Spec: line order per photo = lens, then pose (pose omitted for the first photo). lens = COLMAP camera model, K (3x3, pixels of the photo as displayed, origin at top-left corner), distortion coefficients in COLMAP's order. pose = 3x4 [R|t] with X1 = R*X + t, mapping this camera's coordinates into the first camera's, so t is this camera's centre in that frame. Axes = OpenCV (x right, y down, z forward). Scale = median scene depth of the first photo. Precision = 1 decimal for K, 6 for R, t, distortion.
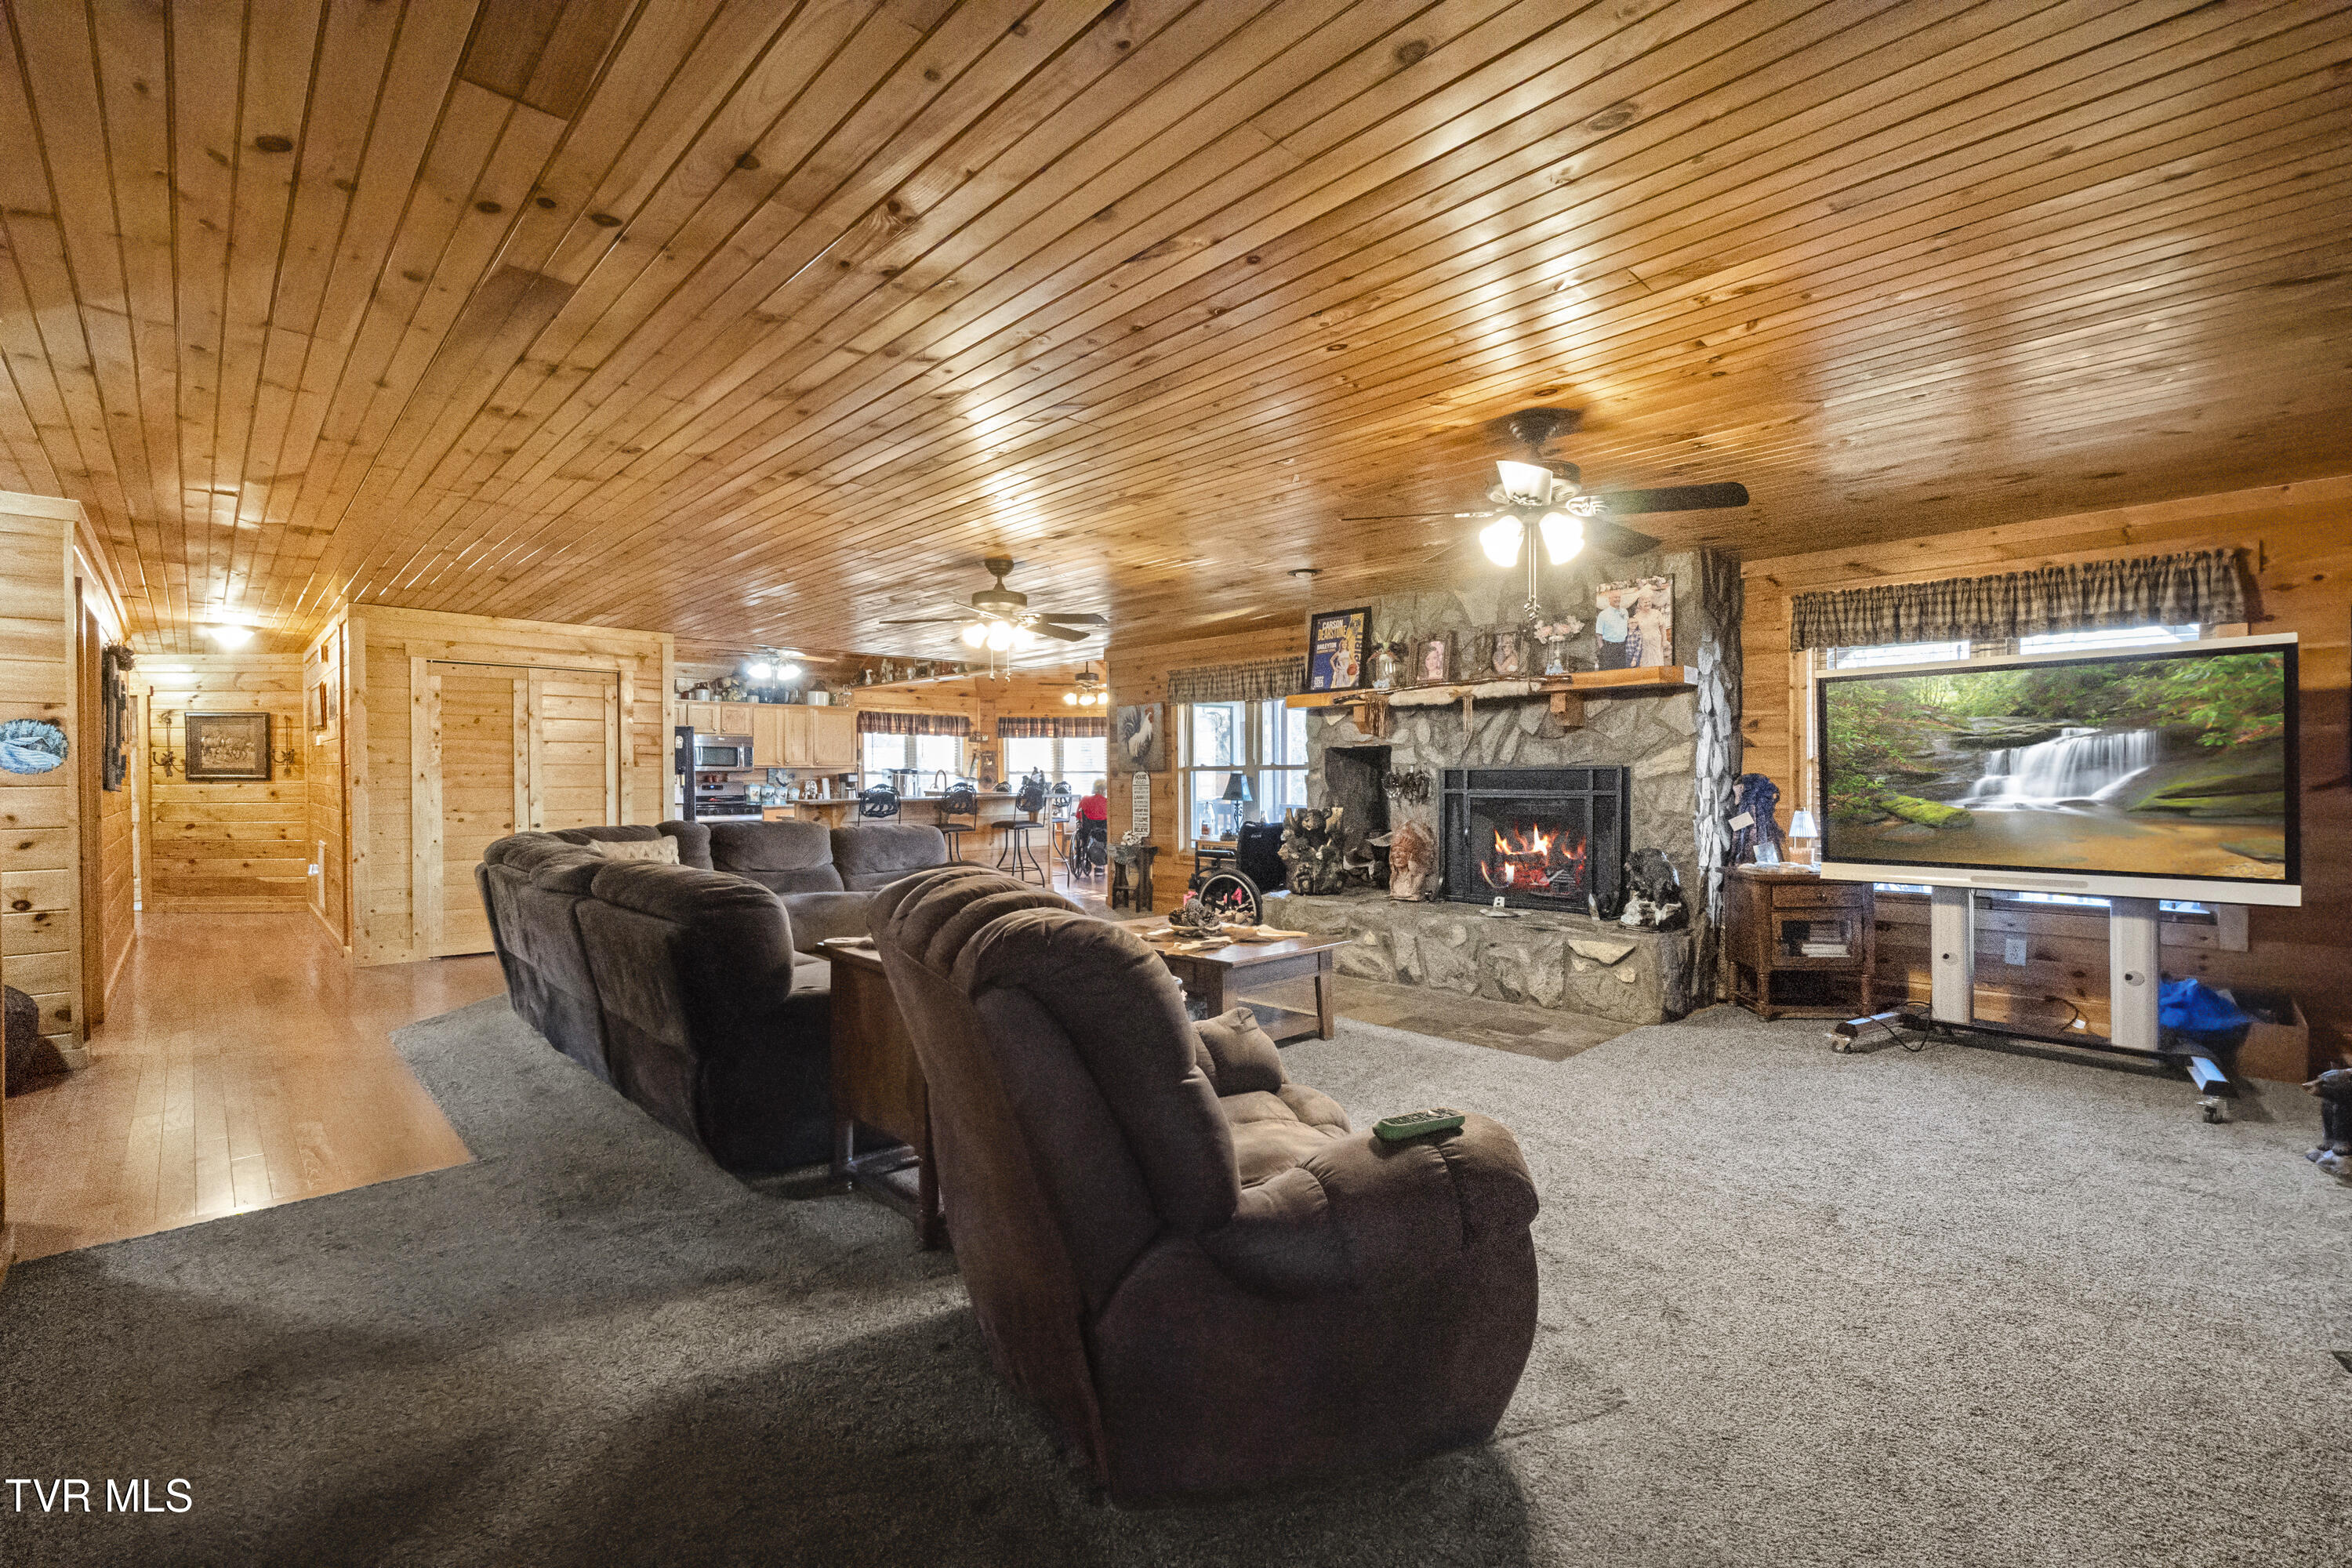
lens RADIAL K [[1023.4, 0, 1180.0], [0, 1023.4, 778.5], [0, 0, 1]] dist [-0.004424, 0.000392]
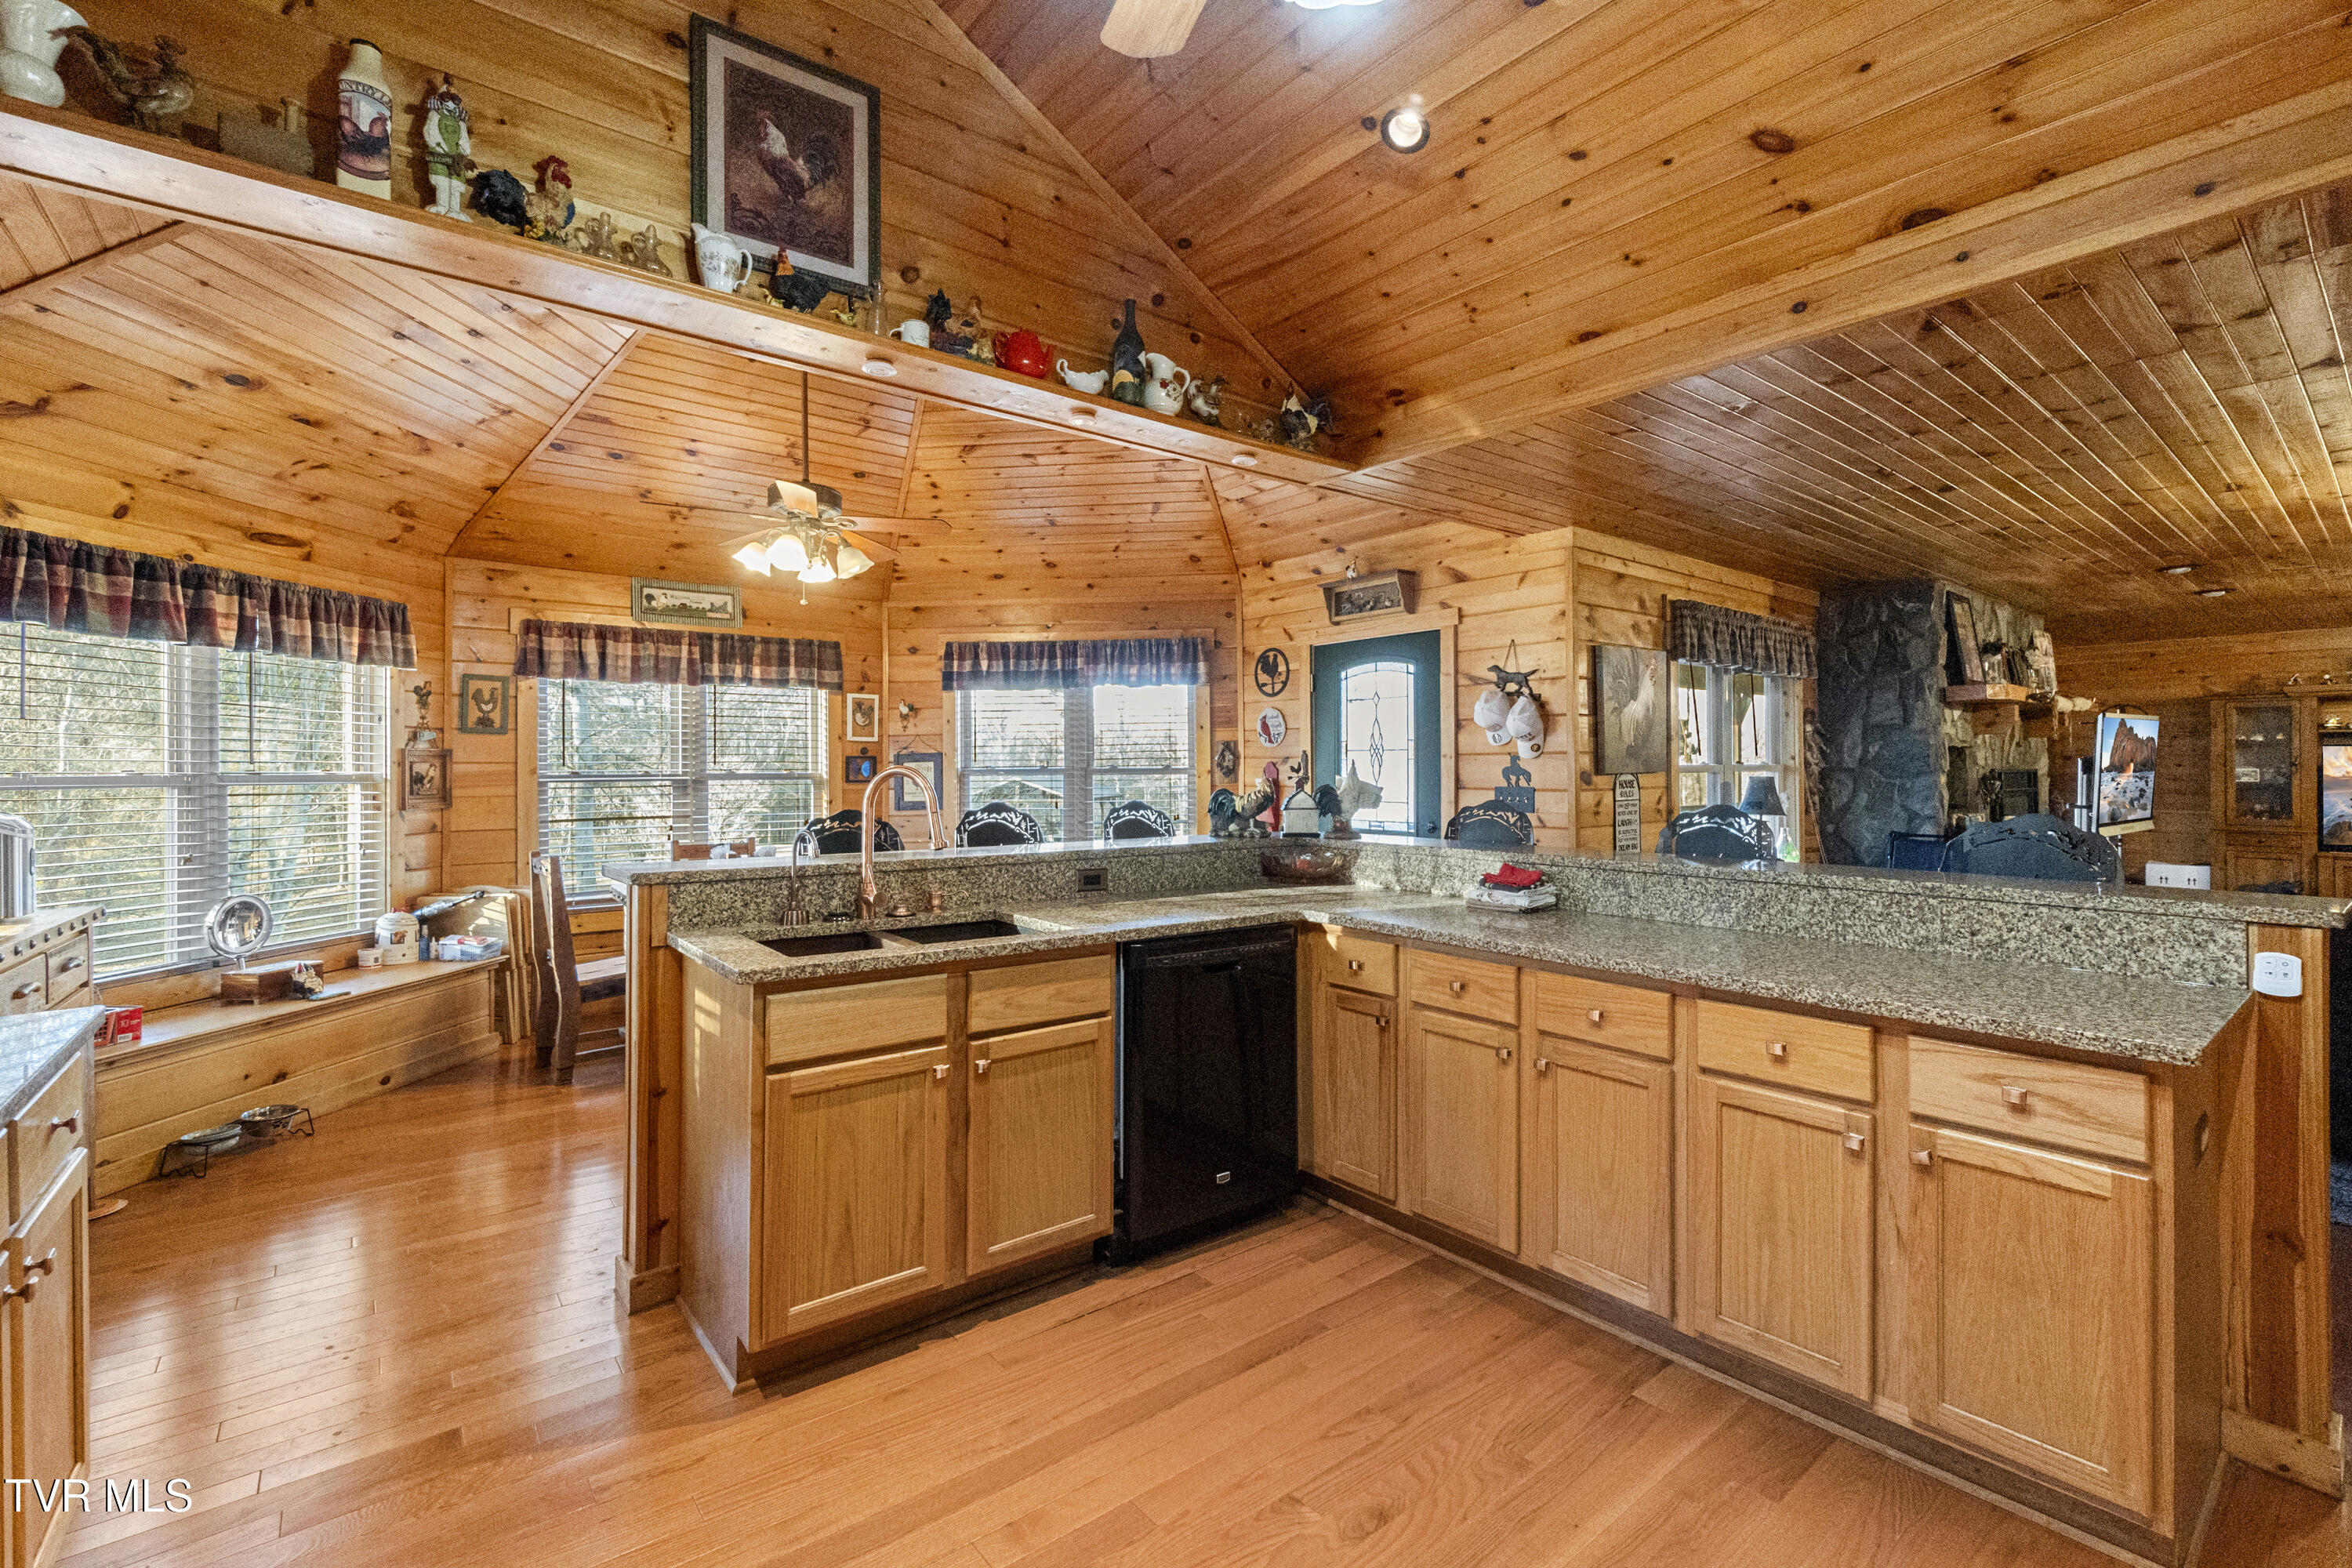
lens RADIAL K [[1023.4, 0, 1187.9], [0, 1023.4, 764.1], [0, 0, 1]] dist [-0.004424, 0.000392]
pose [[0.085591, 0.009307, 0.996287, -0.771923], [0.009291, 0.999905, -0.010139, -0.011008], [-0.996287, 0.010125, 0.085496, 1.549157]]
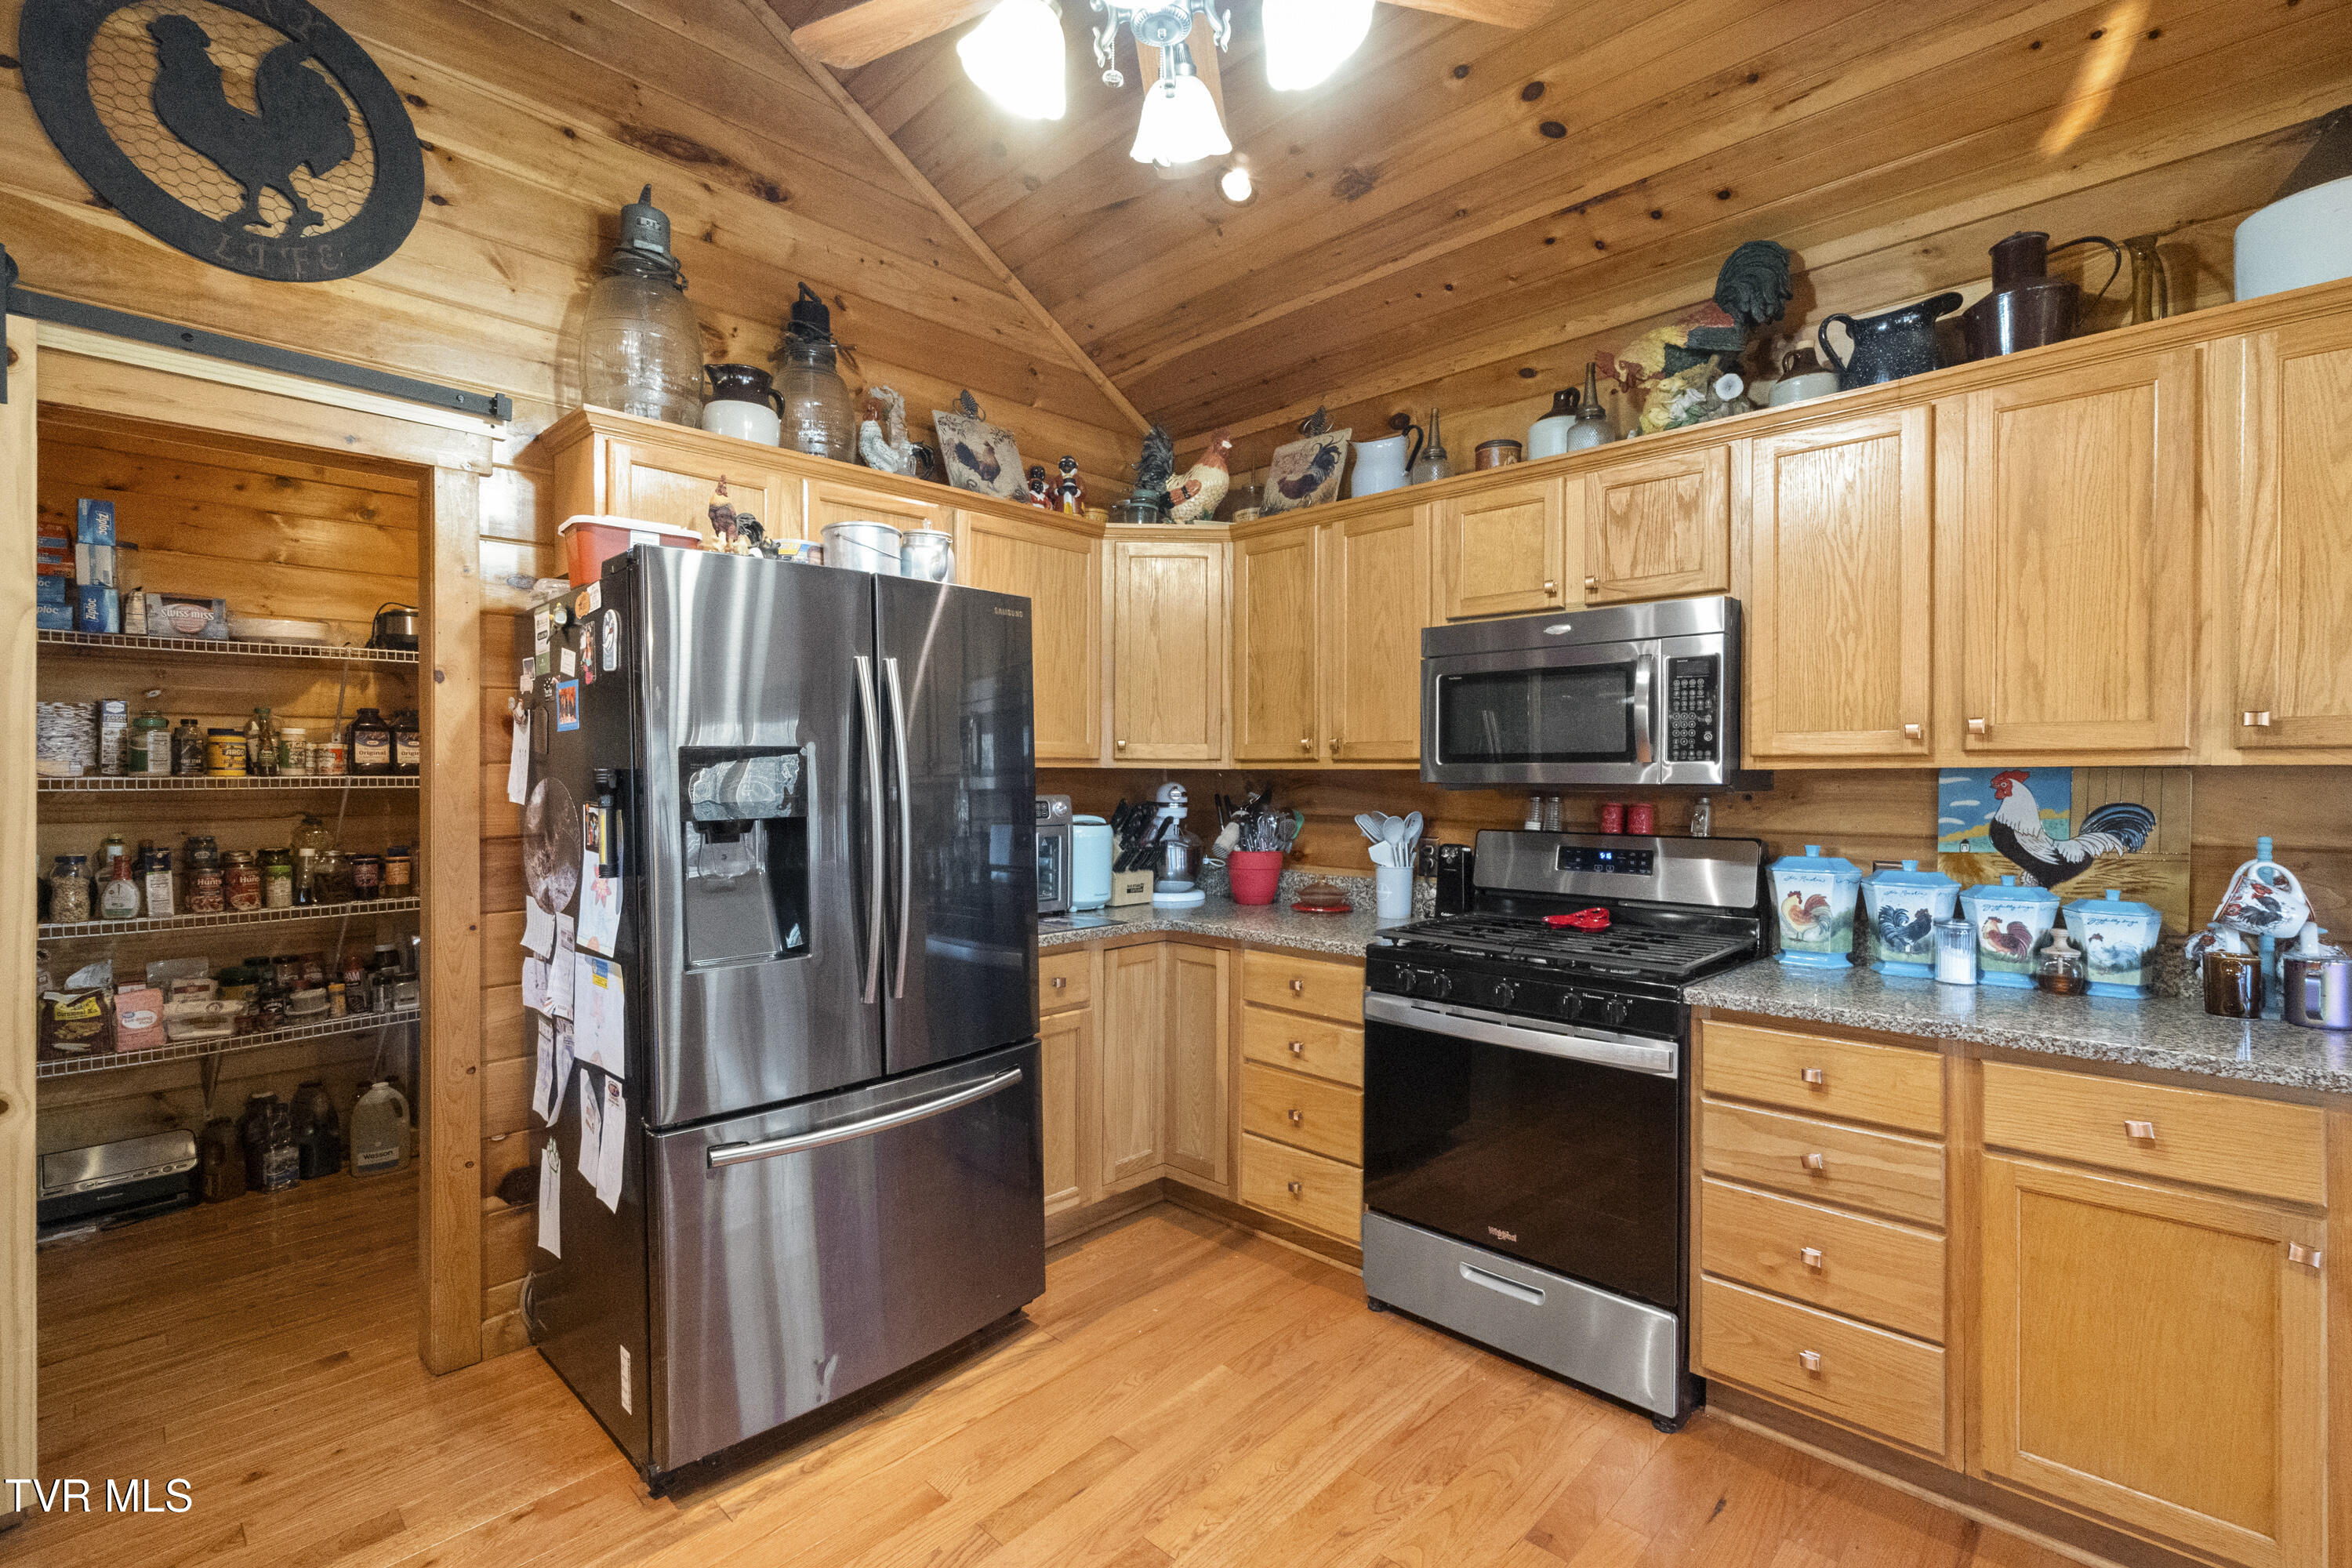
lens RADIAL K [[1023.4, 0, 1234.9], [0, 1023.4, 796.0], [0, 0, 1]] dist [-0.004424, 0.000392]
pose [[0.045336, 0.018656, -0.998798, -0.410727], [-0.006241, 0.999811, 0.018391, -0.014586], [0.998952, 0.005400, 0.045444, 1.546524]]
